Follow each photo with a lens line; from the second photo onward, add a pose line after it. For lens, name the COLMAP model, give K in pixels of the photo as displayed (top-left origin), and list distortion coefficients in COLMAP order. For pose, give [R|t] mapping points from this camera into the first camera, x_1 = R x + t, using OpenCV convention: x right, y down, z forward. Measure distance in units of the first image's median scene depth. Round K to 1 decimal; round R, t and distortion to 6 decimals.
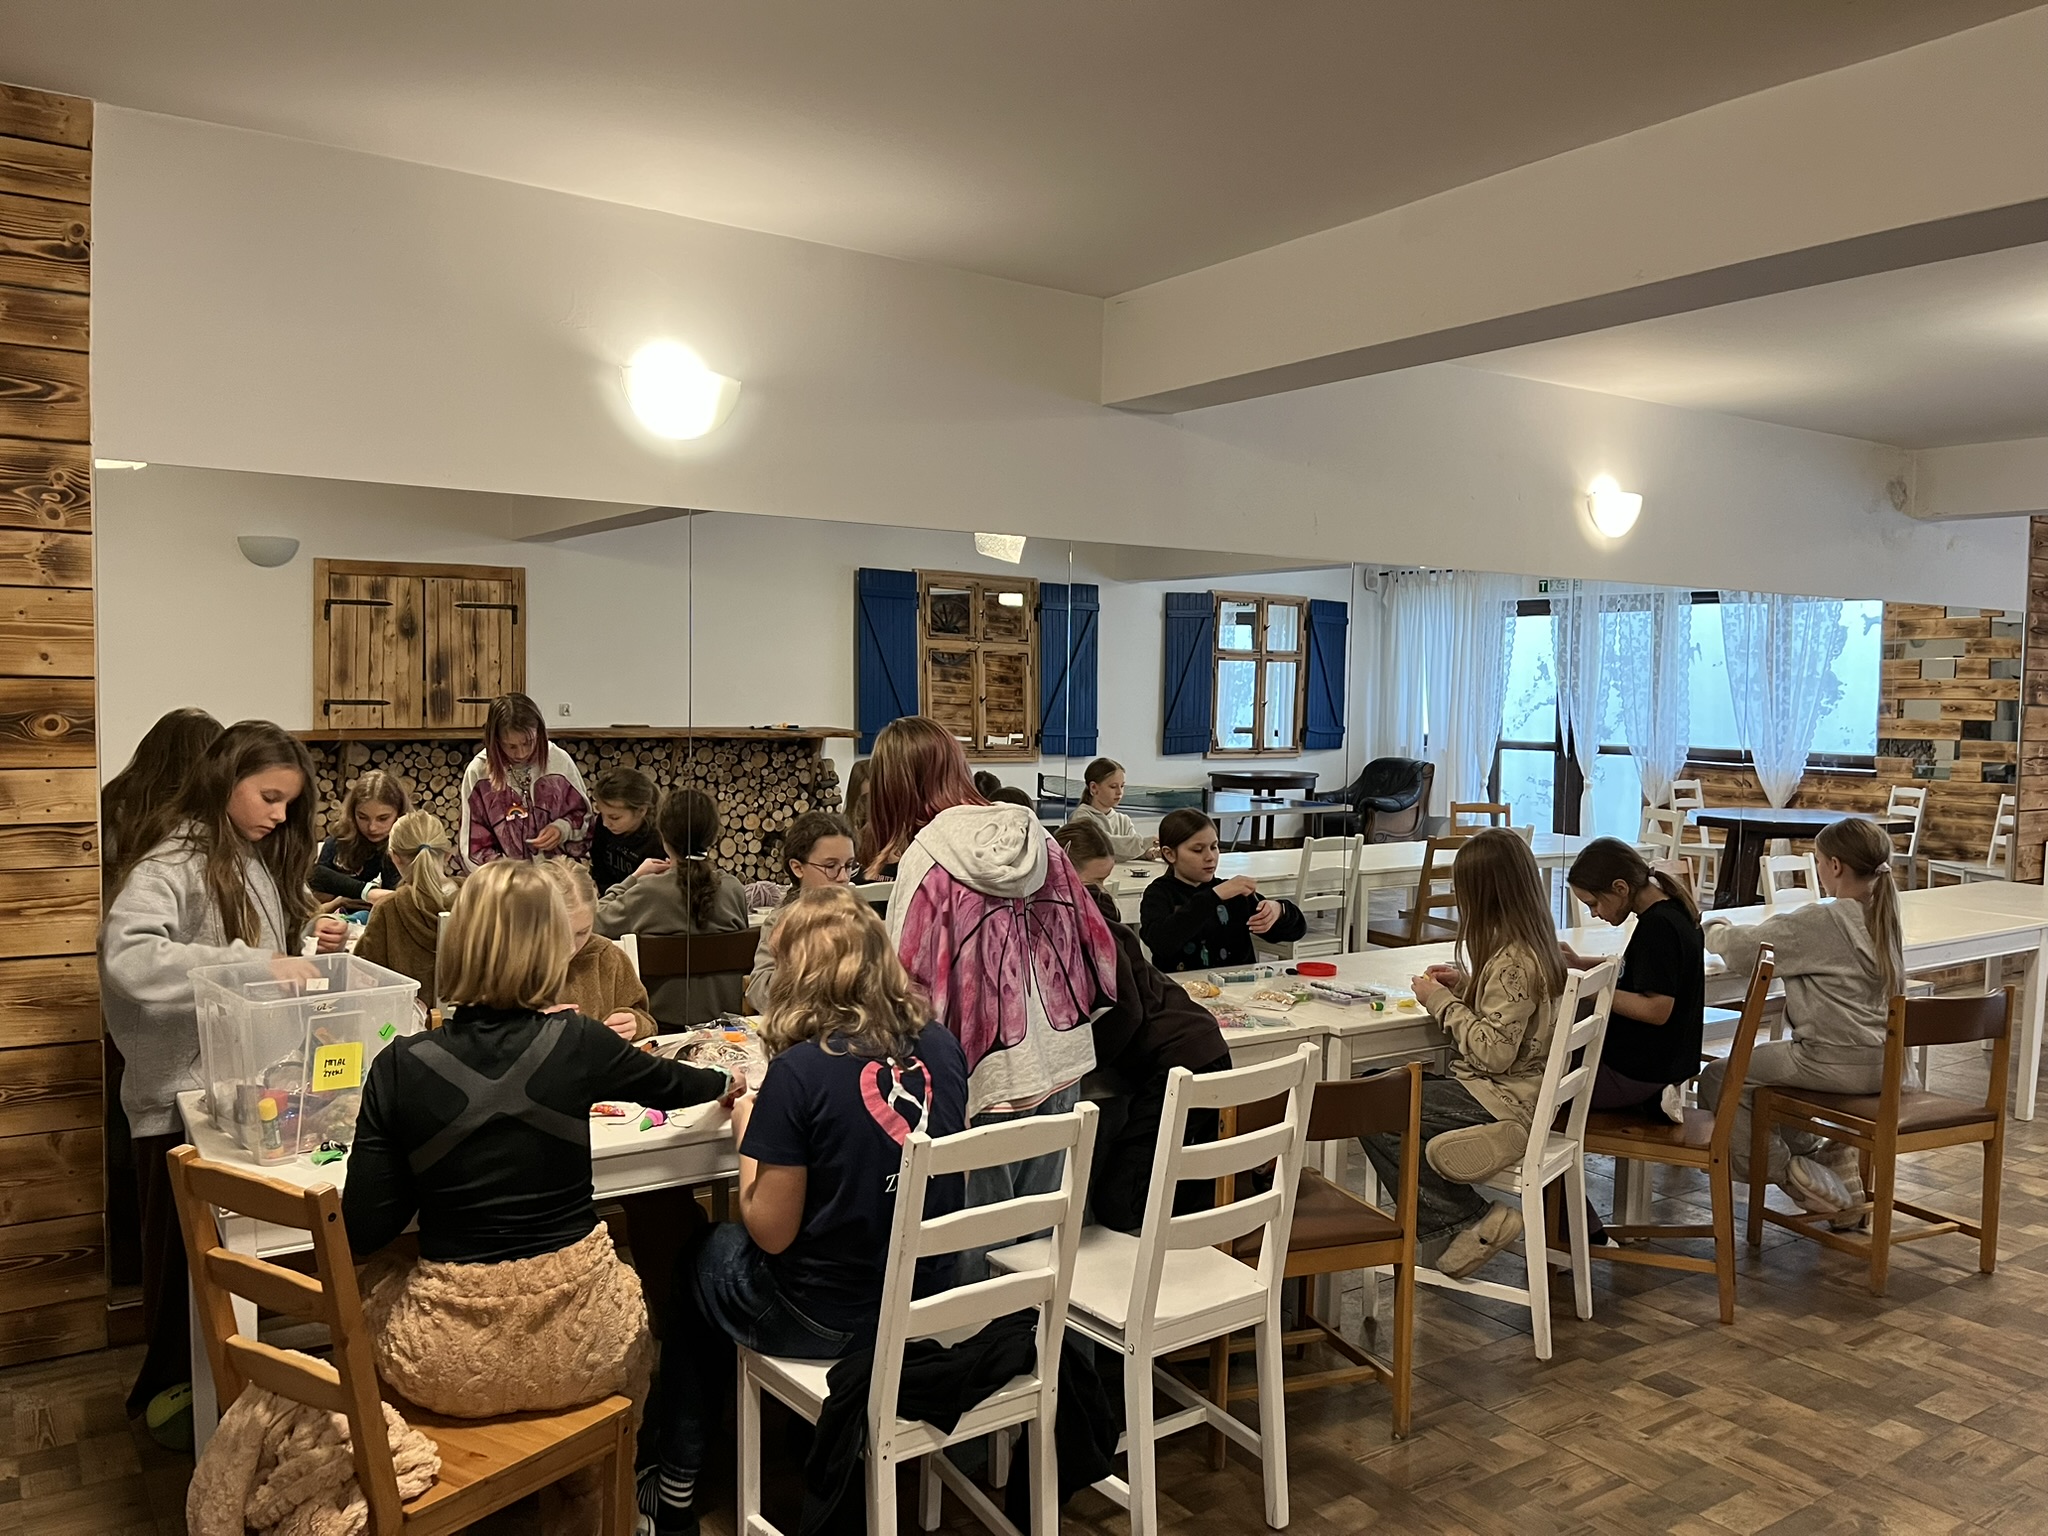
lens RADIAL K [[1559.3, 0, 1033.3], [0, 1559.3, 763.3], [0, 0, 1]] dist [0.055219, -0.077057]
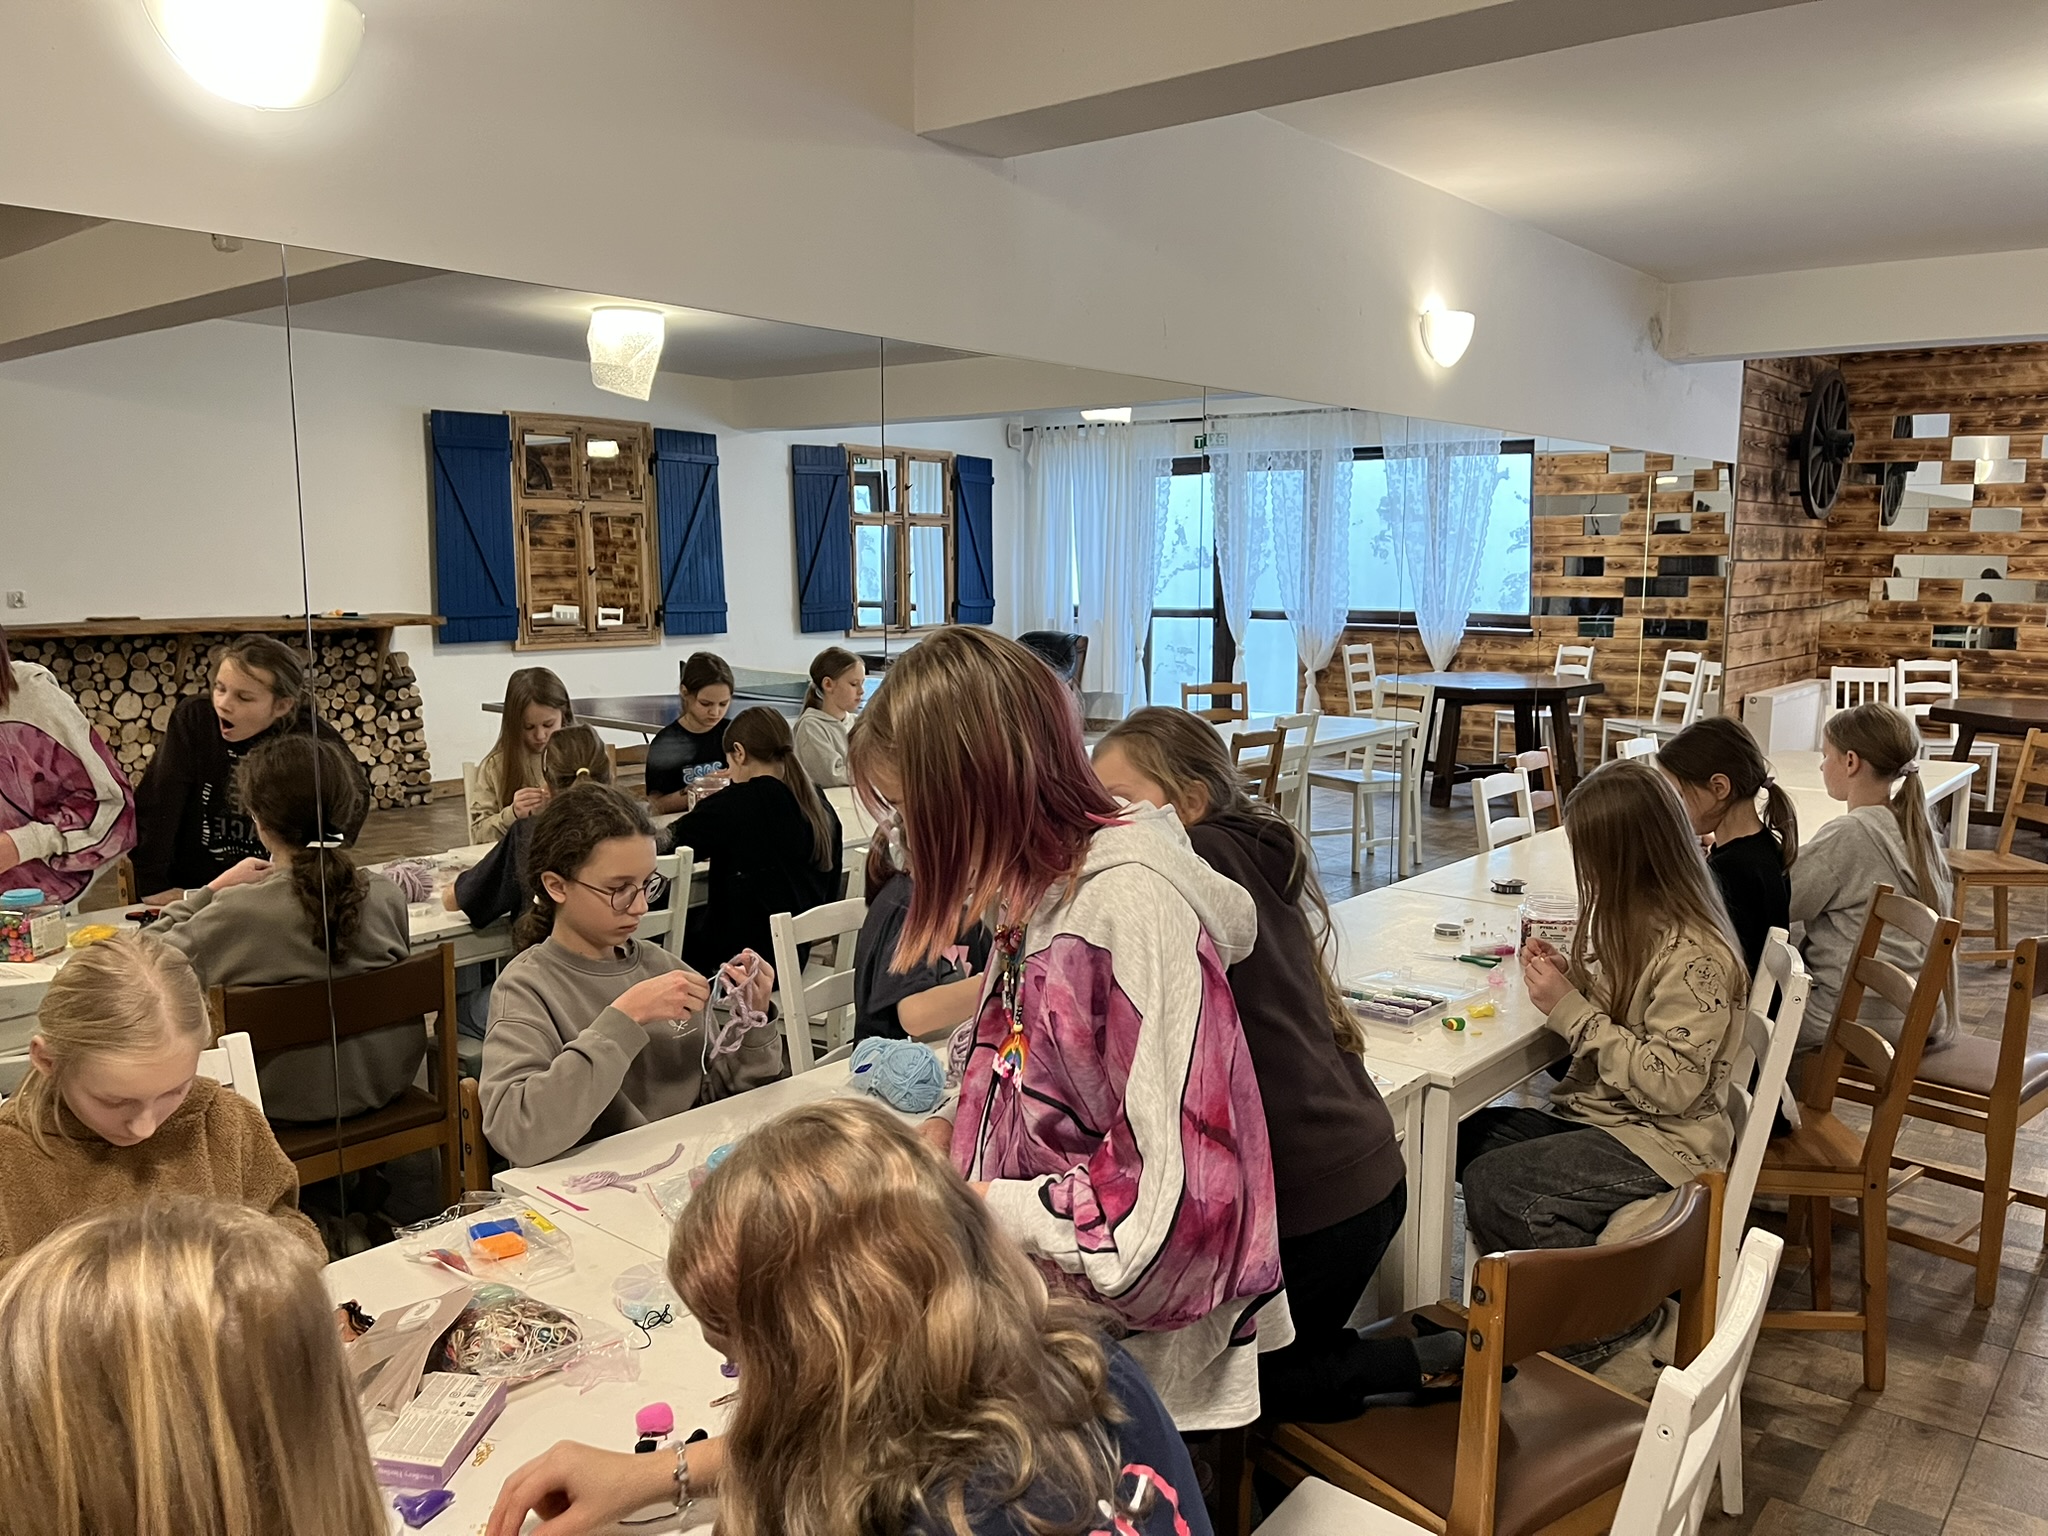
lens RADIAL K [[1559.3, 0, 1031.8], [0, 1559.3, 763.3], [0, 0, 1]] dist [0.055219, -0.077057]
pose [[0.959480, -0.052252, 0.276891, -0.048326], [0.029033, 0.995759, 0.087303, -0.007200], [-0.280279, -0.075726, 0.956927, 0.142949]]
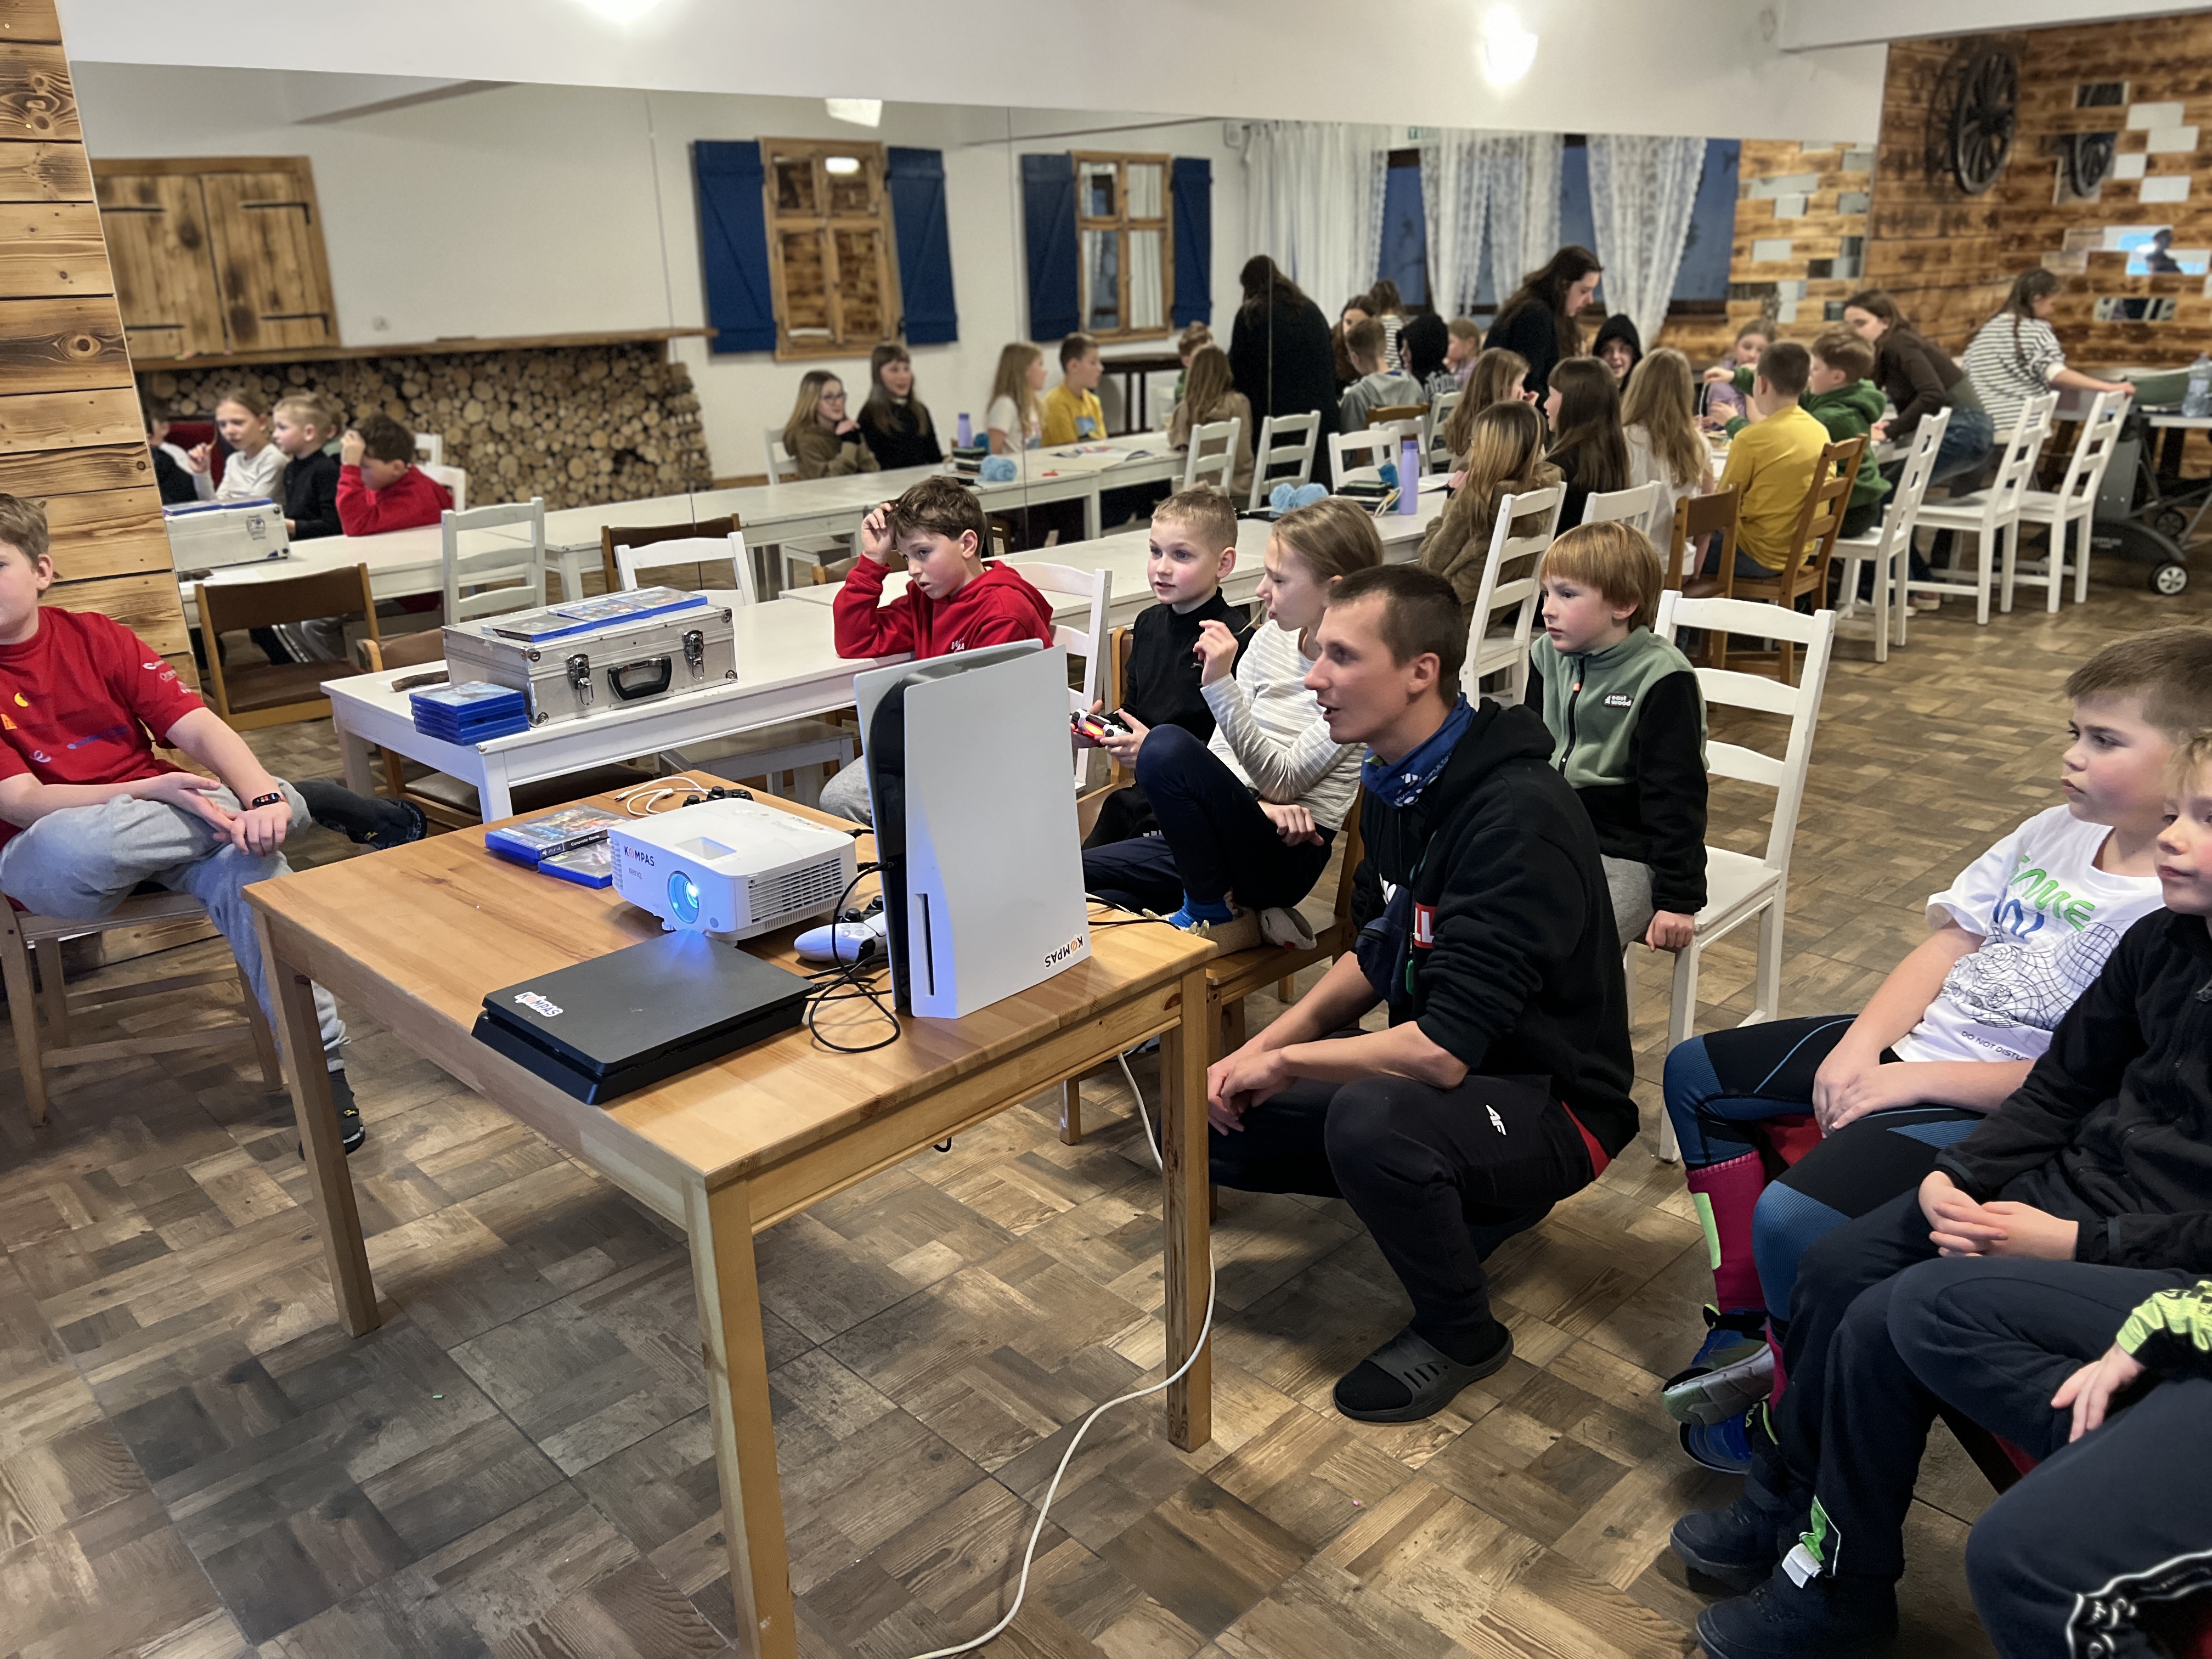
lens RADIAL K [[1689.3, 0, 1115.4], [0, 1689.3, 829.9], [0, 0, 1]] dist [0.024061, -0.029528]
pose [[0.984934, -0.097495, 0.142826, -0.049226], [0.055762, 0.960860, 0.271364, 0.005007], [-0.163693, -0.259311, 0.951821, -0.073412]]
